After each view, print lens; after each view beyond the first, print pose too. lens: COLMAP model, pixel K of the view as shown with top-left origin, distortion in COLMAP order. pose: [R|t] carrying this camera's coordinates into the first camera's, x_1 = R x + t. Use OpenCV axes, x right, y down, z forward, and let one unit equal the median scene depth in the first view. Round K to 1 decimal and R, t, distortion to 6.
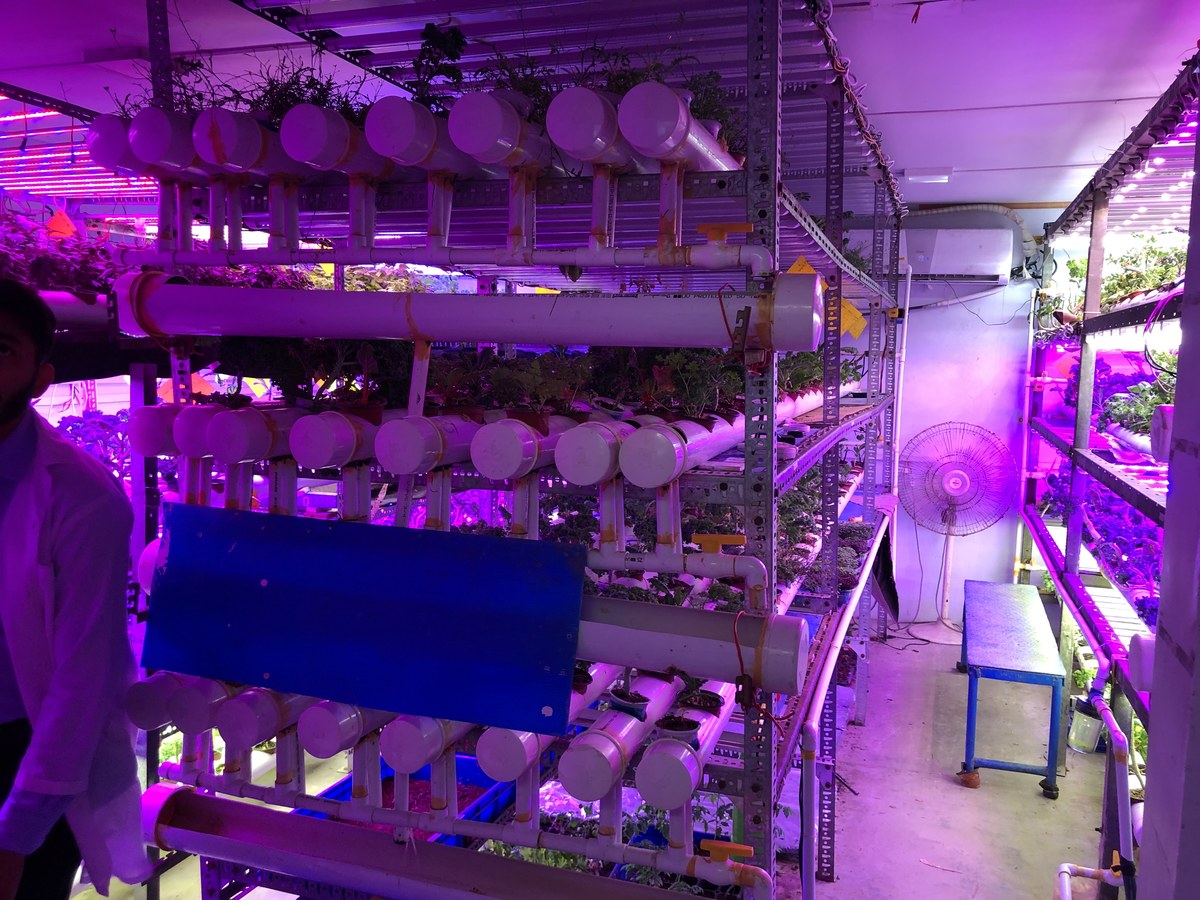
lens RADIAL K [[981.6, 0, 600.0], [0, 981.6, 450.0], [0, 0, 1]] dist [-0.008981, -0.001535]
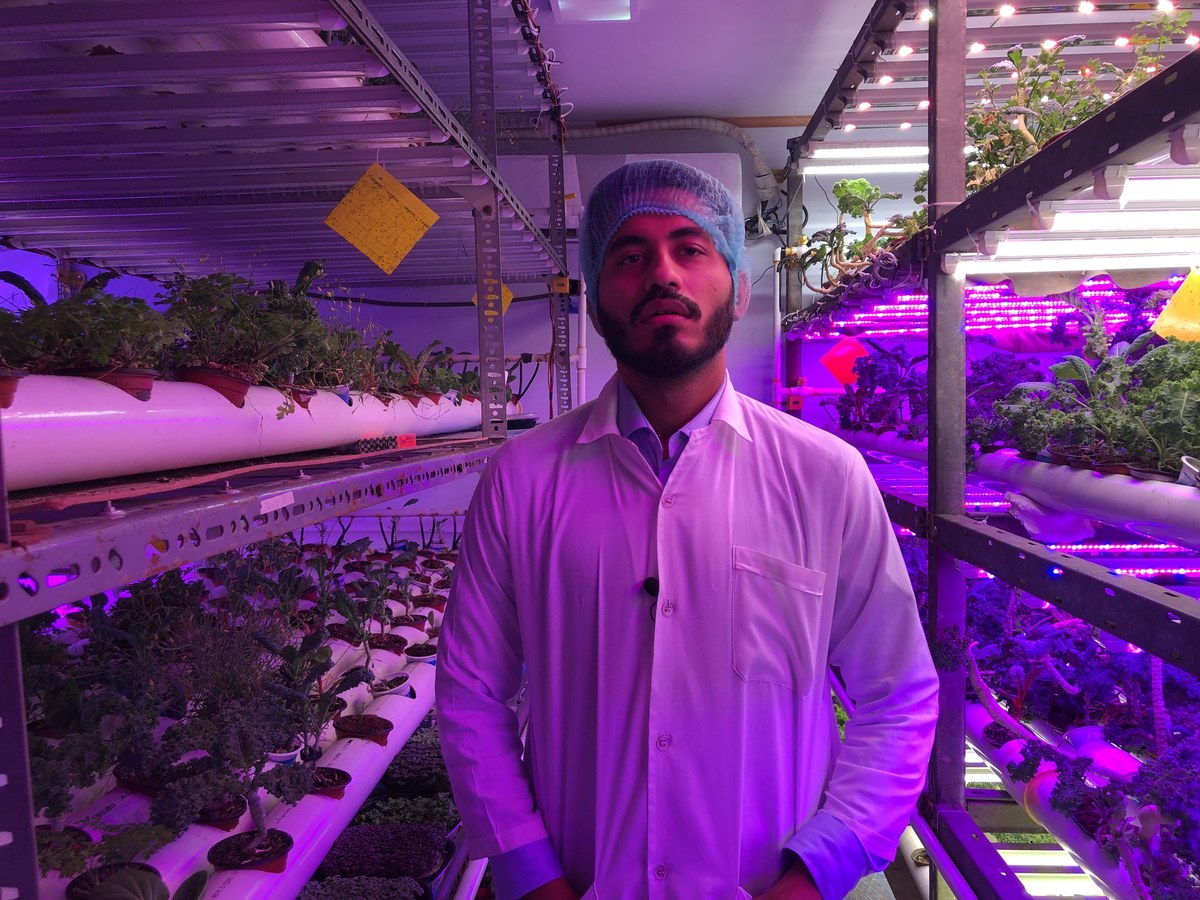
lens RADIAL K [[981.6, 0, 600.0], [0, 981.6, 450.0], [0, 0, 1]] dist [-0.008981, -0.001535]
pose [[0.961781, -0.045504, 0.270012, 0.155912], [0.060052, 0.997141, -0.045860, -0.013173], [-0.267154, 0.060323, 0.961764, 0.428271]]
